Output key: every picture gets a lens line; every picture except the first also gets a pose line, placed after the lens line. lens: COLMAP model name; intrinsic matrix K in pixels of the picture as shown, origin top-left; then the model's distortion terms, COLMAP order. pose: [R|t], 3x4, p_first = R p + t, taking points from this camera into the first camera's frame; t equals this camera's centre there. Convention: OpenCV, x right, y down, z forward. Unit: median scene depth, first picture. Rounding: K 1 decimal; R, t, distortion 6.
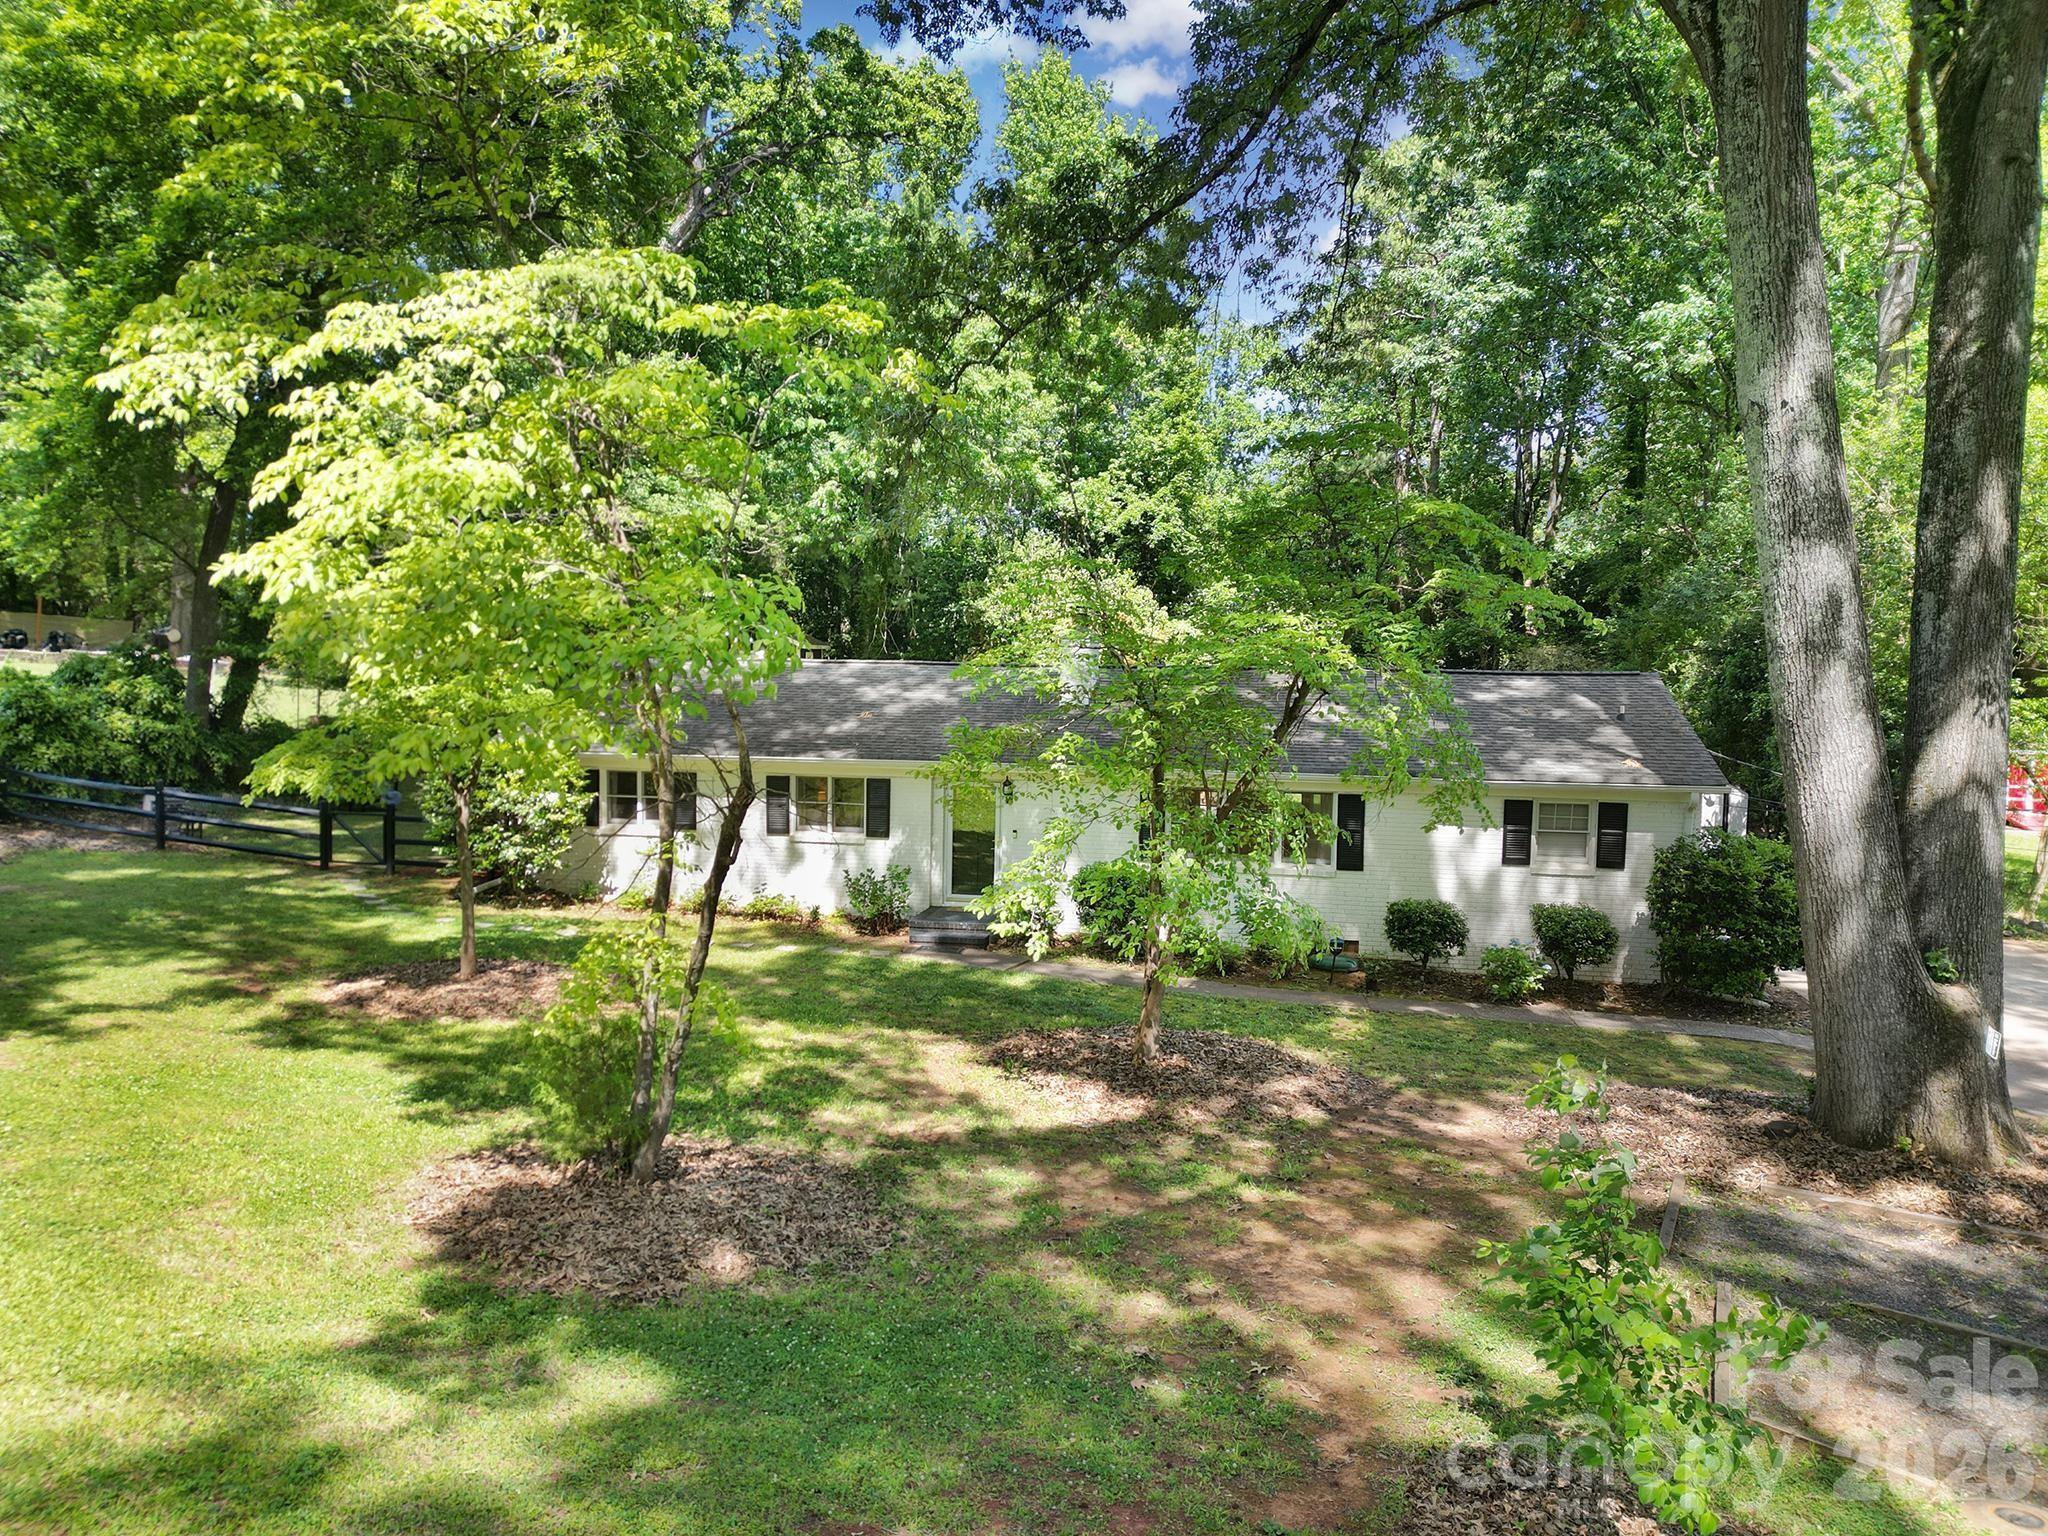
lens RADIAL K [[1444.5, 0, 1024.0], [0, 1444.5, 768.0], [0, 0, 1]] dist [0.044668, 0.001398]
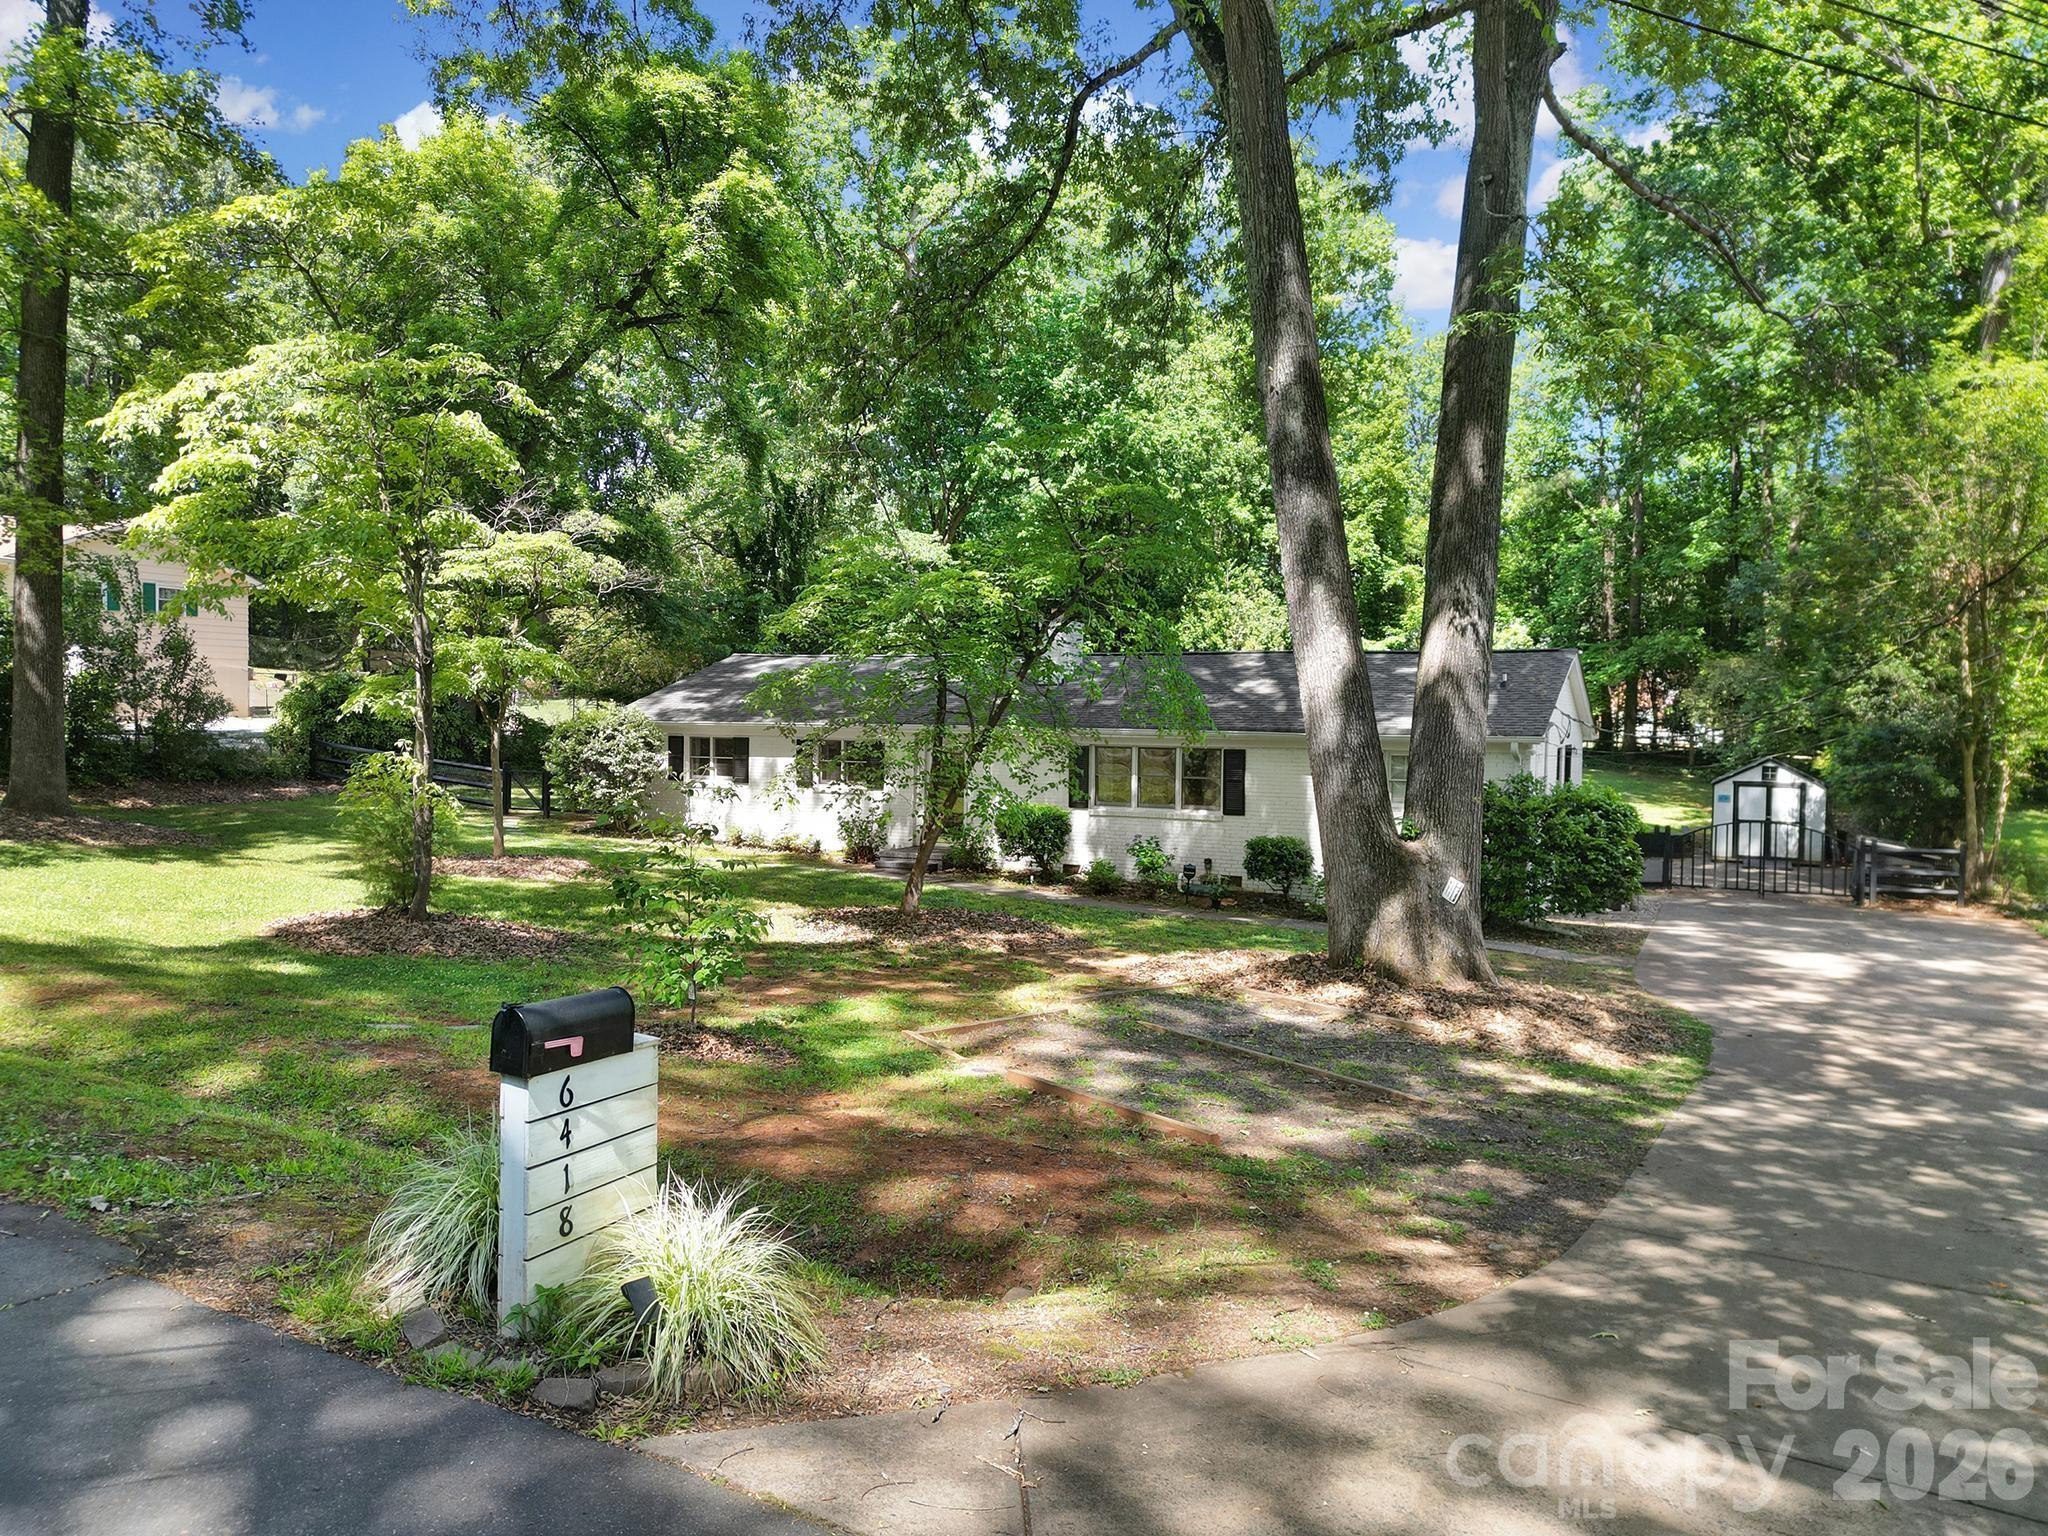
lens RADIAL K [[1454.0, 0, 1024.0], [0, 1454.0, 768.0], [0, 0, 1]] dist [0.006572, -0.001480]
pose [[0.963621, 0.005708, -0.267213, 0.346727], [-0.016365, 0.999156, -0.037671, 0.075096], [0.266772, 0.040673, 0.962901, -0.152261]]
